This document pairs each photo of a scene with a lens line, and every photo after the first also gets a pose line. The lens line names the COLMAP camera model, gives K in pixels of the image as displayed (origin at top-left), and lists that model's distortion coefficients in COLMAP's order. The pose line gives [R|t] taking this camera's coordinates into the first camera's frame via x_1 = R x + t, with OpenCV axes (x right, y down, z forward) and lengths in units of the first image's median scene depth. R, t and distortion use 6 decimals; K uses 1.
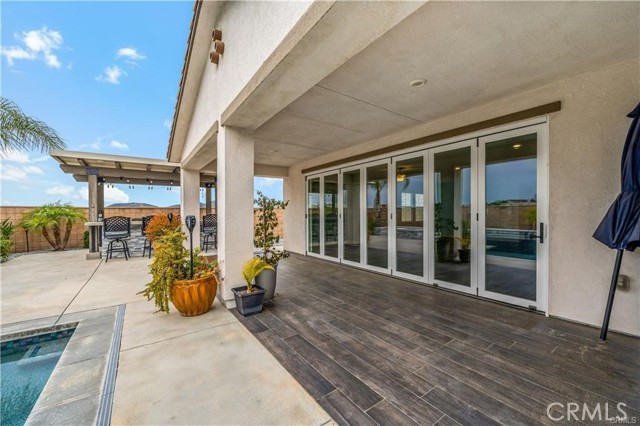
lens RADIAL K [[257.0, 0, 315.4], [0, 257.0, 214.6], [0, 0, 1]] dist [-0.001232, 0.000197]
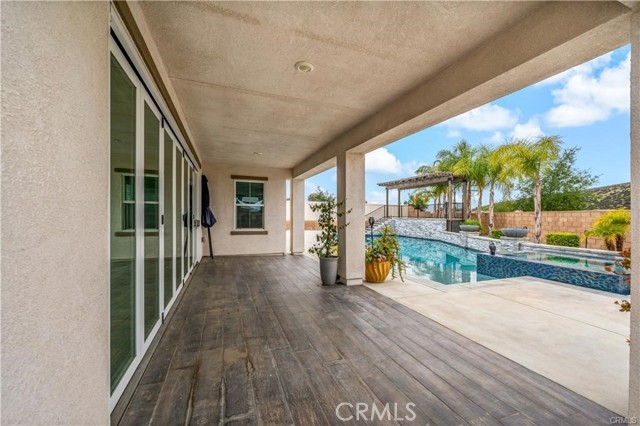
lens RADIAL K [[257.0, 0, 322.9], [0, 257.0, 217.0], [0, 0, 1]] dist [-0.001232, 0.000197]
pose [[-0.968116, -0.010102, 0.250299, -0.542073], [-0.005814, 0.999824, 0.017865, -0.019287], [-0.250436, 0.015840, -0.968004, 2.515975]]
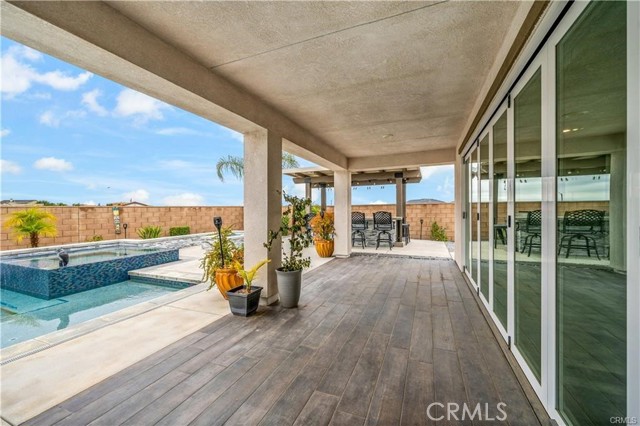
lens RADIAL K [[257.0, 0, 325.2], [0, 257.0, 208.4], [0, 0, 1]] dist [-0.001232, 0.000197]
pose [[0.543671, -0.007160, -0.839268, 0.740438], [0.000746, 0.999967, -0.008048, -0.018853], [0.839298, 0.003750, 0.543659, 0.696271]]
